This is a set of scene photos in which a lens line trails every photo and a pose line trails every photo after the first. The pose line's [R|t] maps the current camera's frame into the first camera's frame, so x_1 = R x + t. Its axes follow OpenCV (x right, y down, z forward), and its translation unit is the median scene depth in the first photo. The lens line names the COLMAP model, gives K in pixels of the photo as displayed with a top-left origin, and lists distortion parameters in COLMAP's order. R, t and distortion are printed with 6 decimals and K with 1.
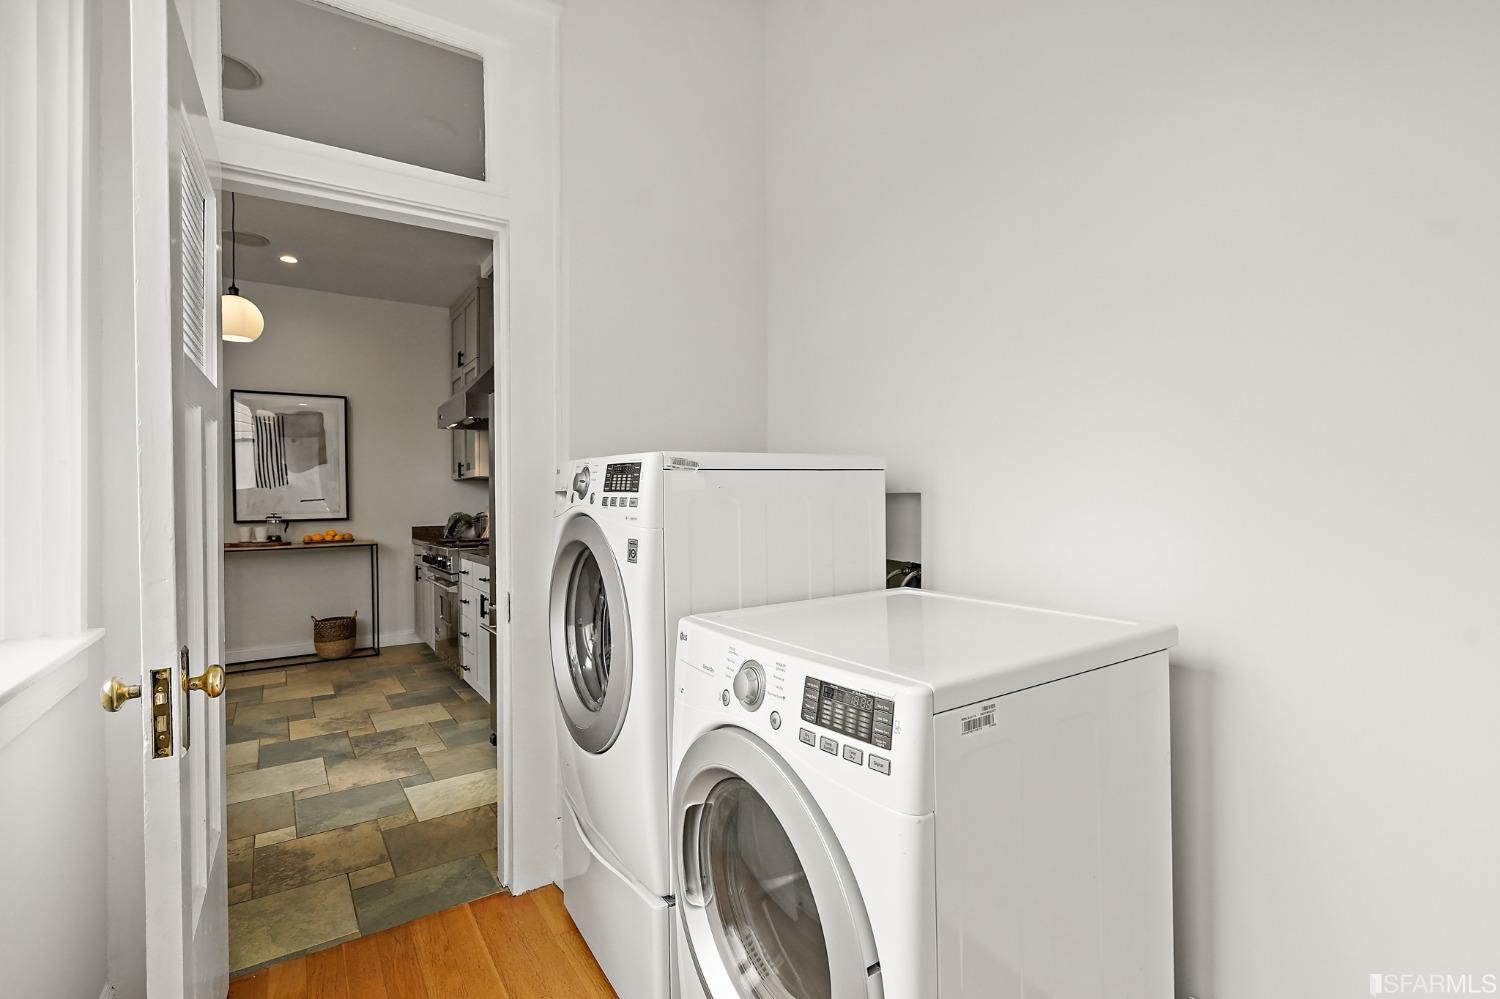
lens RADIAL K [[701.4, 0, 755.7], [0, 701.4, 504.1], [0, 0, 1]] dist [-0.000867, 0.001935]
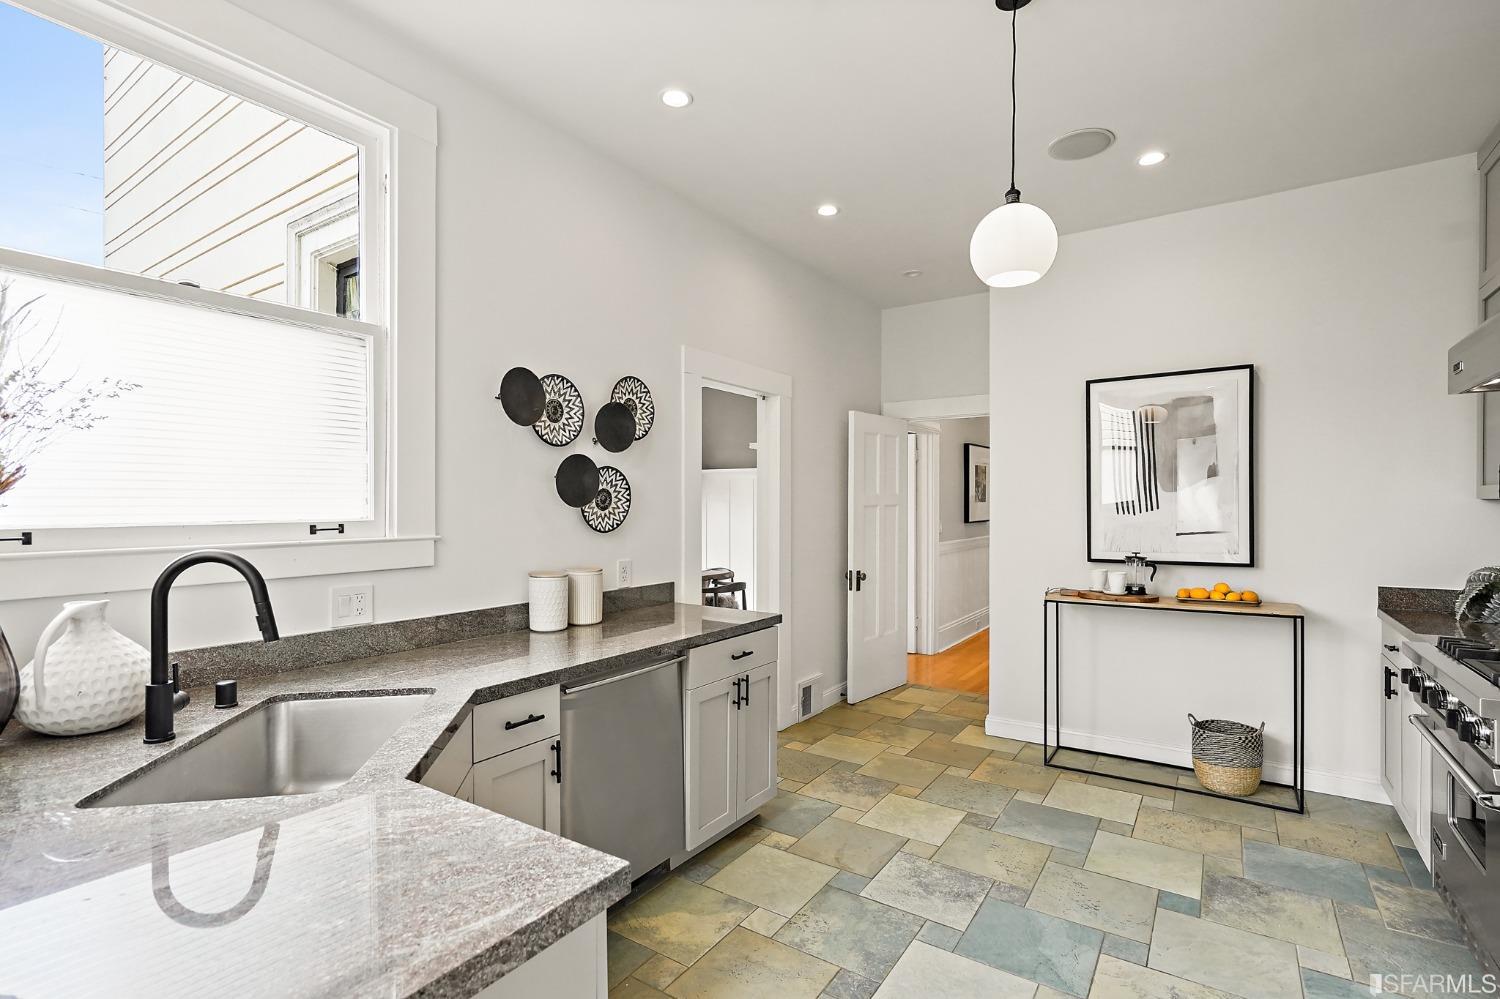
lens RADIAL K [[701.4, 0, 753.7], [0, 701.4, 510.3], [0, 0, 1]] dist [-0.000867, 0.001935]
pose [[0.372172, 0.013064, -0.928072, -0.185442], [-0.007857, 0.999909, 0.010925, -0.031251], [0.928131, 0.003226, 0.372241, 0.387391]]
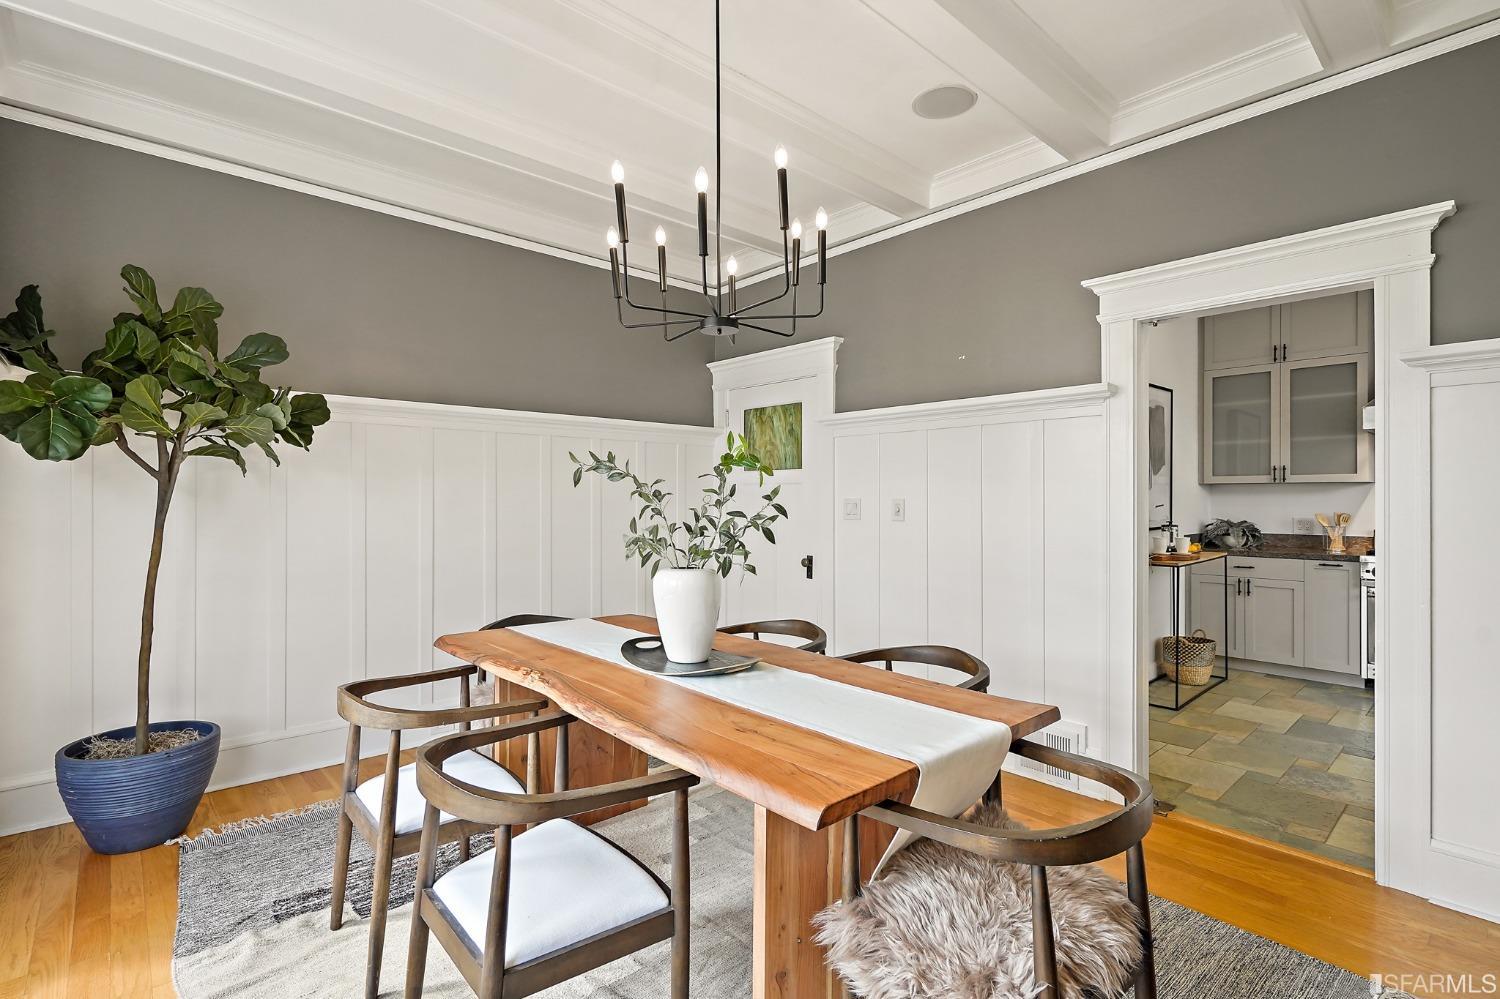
lens RADIAL K [[701.4, 0, 739.3], [0, 701.4, 500.5], [0, 0, 1]] dist [-0.000867, 0.001935]
pose [[0.991959, 0.001371, 0.126551, -1.311020], [-0.001652, 0.999996, 0.002119, -0.014225], [-0.126548, -0.002311, 0.991958, 0.185312]]
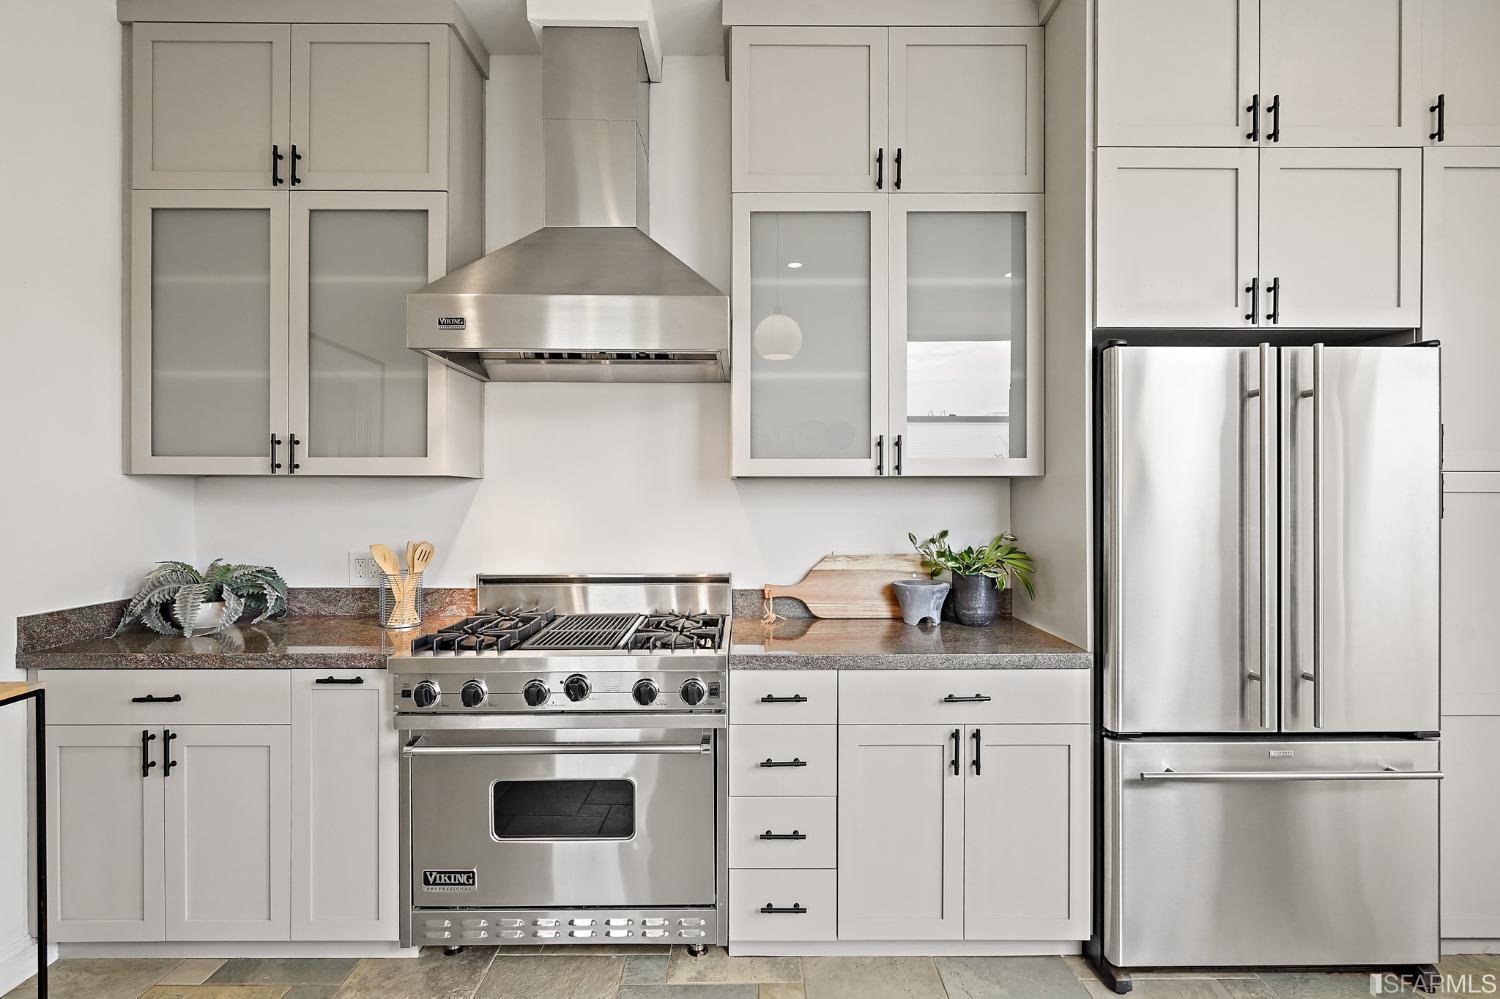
lens RADIAL K [[740.6, 0, 749.6], [0, 740.6, 494.1], [0, 0, 1]] dist [0.000239, 0.000012]
pose [[0.557324, 0.011212, 0.830220, -0.652052], [-0.001559, 0.999921, -0.012458, -0.021772], [-0.830294, 0.005648, 0.557297, 0.590404]]
